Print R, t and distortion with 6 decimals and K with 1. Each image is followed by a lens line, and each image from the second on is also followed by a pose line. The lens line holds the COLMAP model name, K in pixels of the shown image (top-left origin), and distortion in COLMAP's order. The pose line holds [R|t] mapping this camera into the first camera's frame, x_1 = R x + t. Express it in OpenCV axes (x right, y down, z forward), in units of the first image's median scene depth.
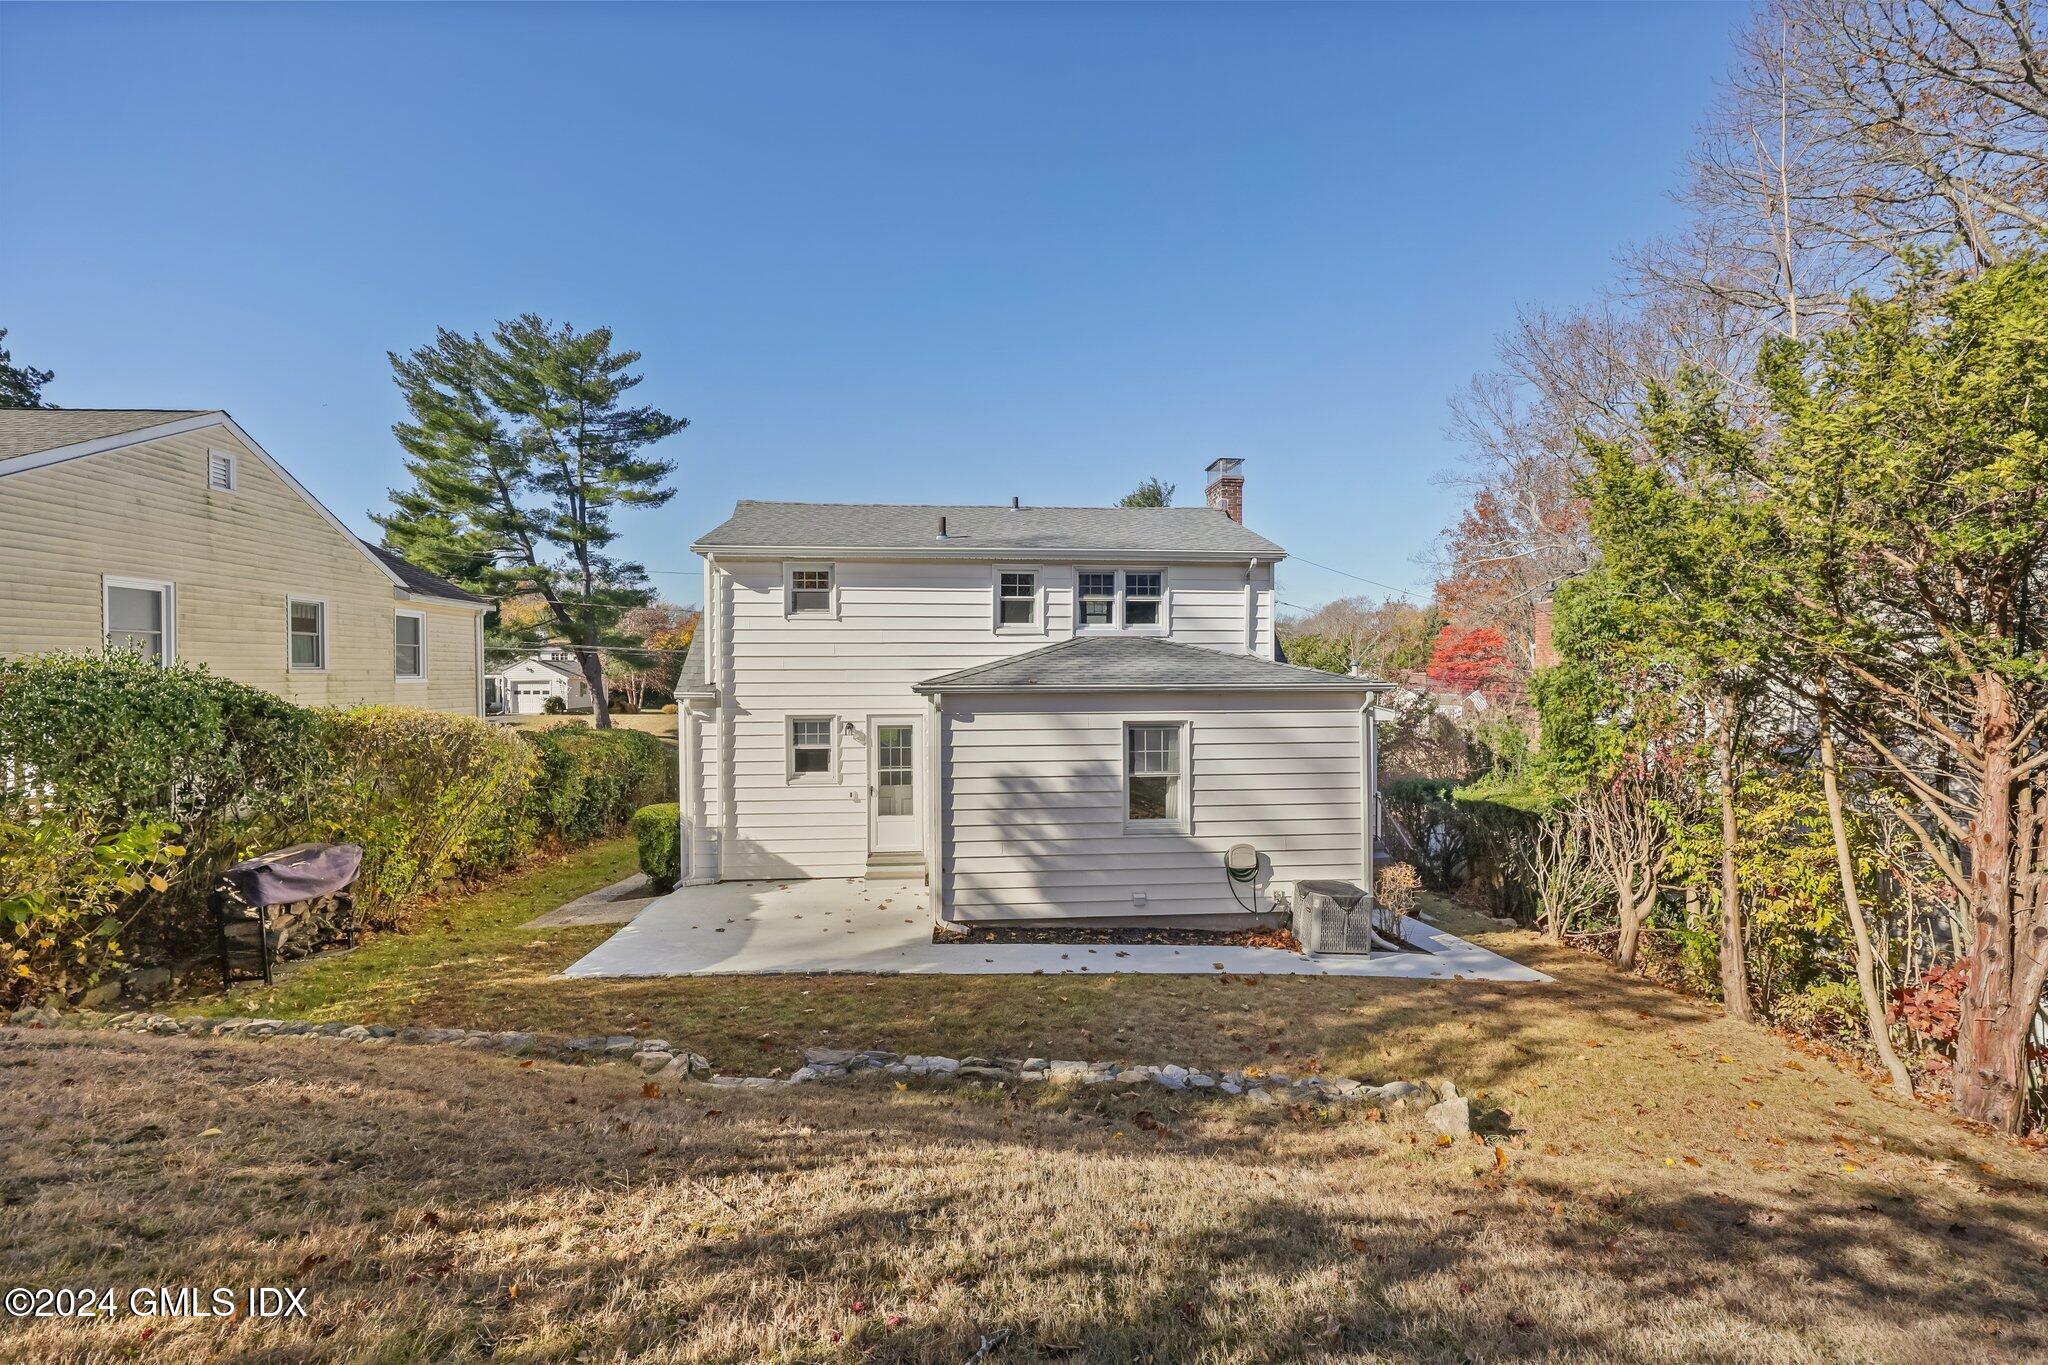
lens RADIAL K [[830.2, 0, 1024.0], [0, 830.2, 682.5], [0, 0, 1]] dist [0.001152, 0.000098]
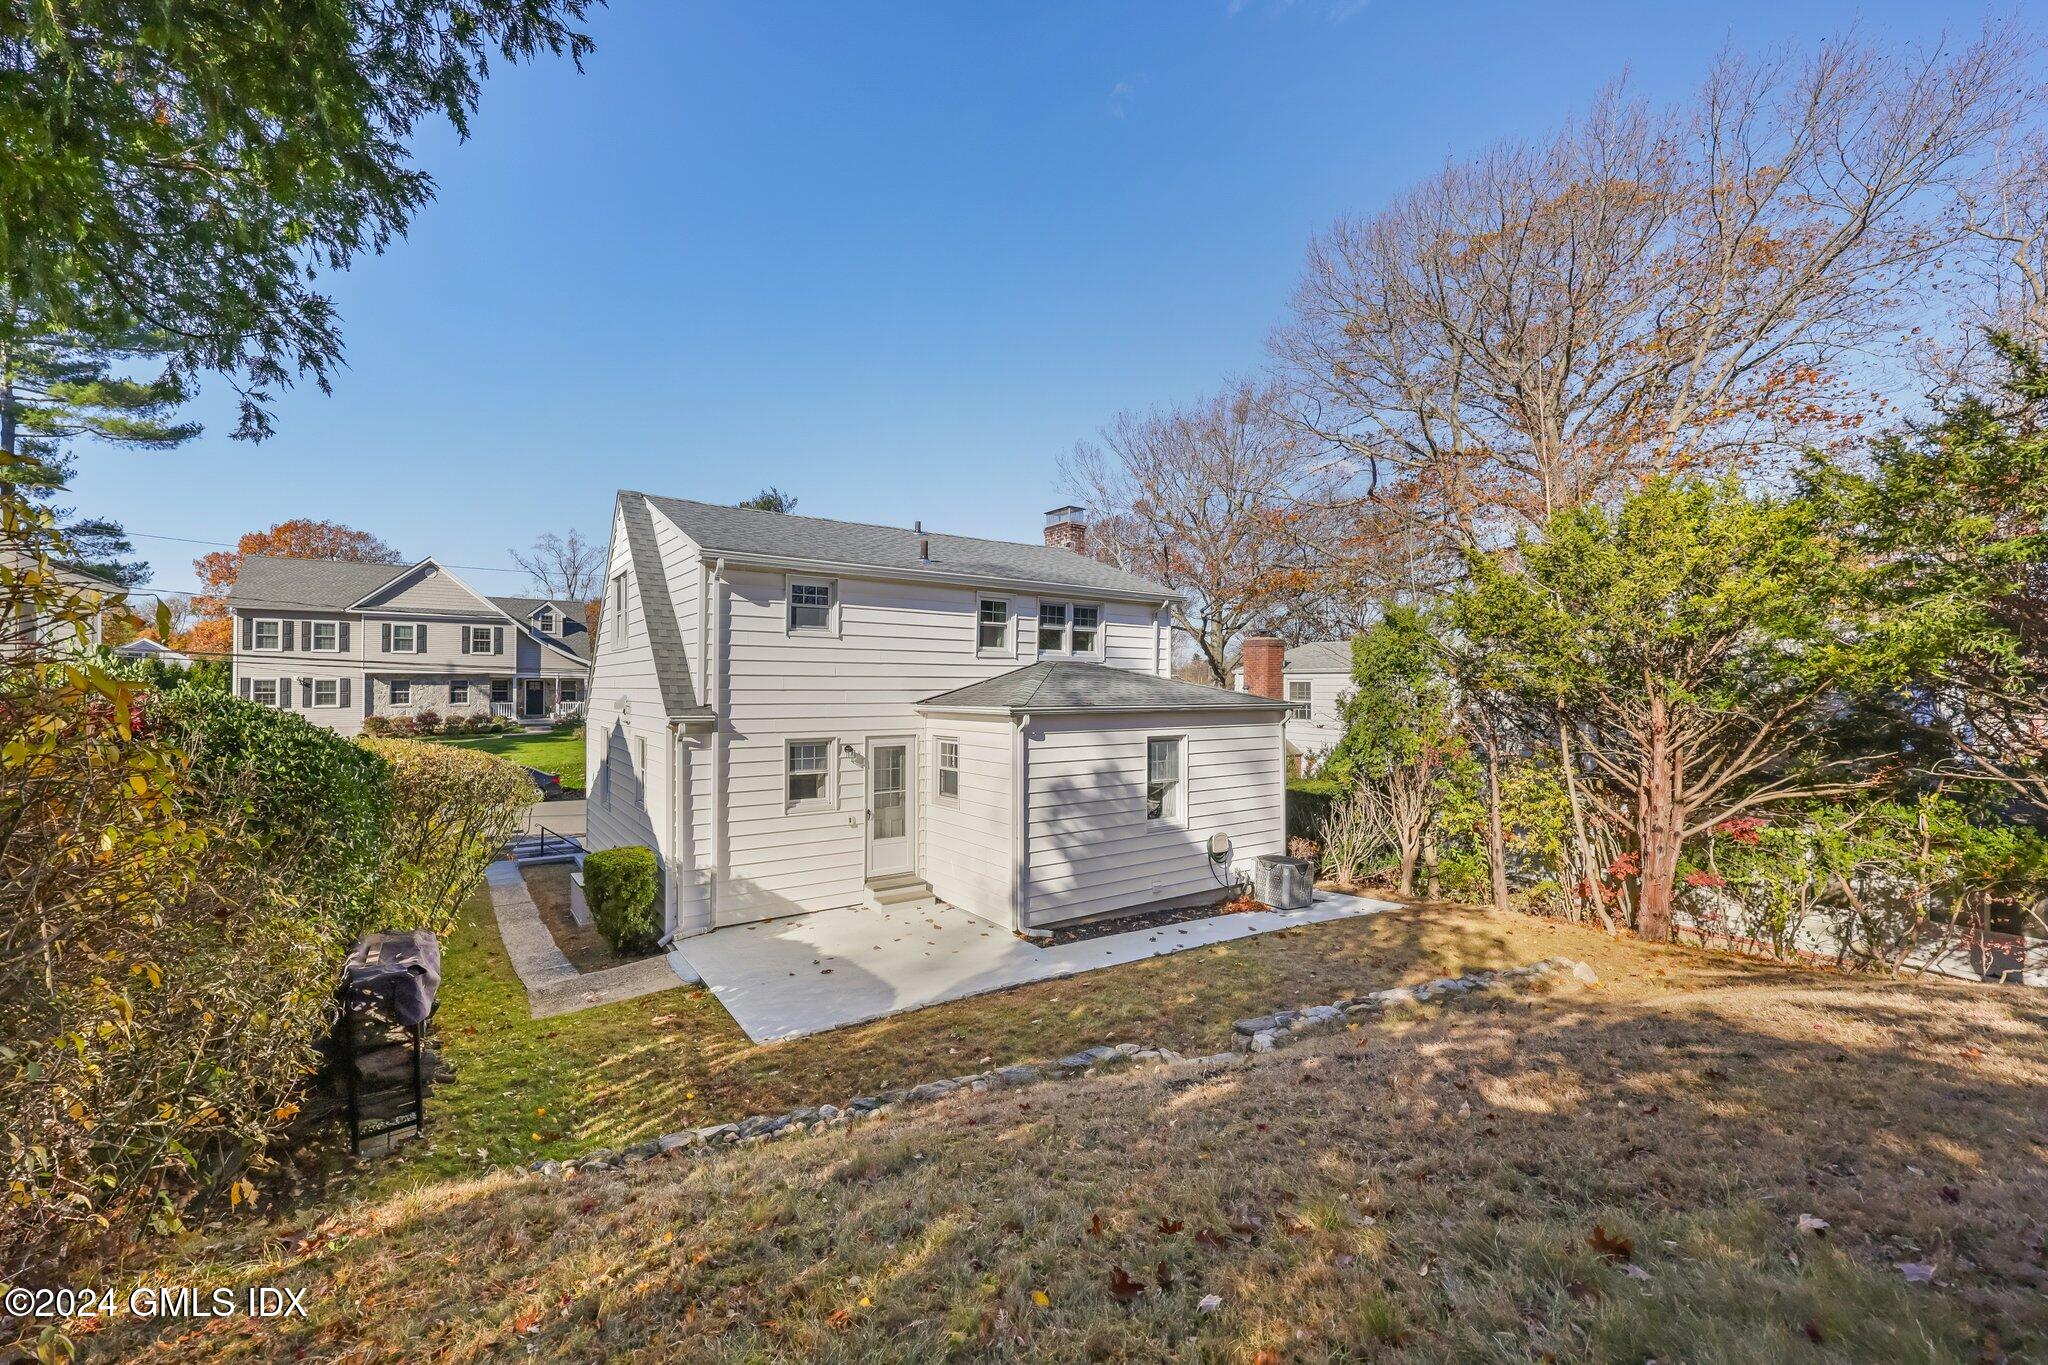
lens RADIAL K [[829.7, 0, 1027.7], [0, 829.7, 676.7], [0, 0, 1]] dist [-0.000979, -0.000044]
pose [[0.855058, 0.013053, 0.518368, -0.535671], [-0.001307, 0.999734, -0.023018, -0.009128], [-0.518531, 0.019004, 0.854848, 0.066919]]
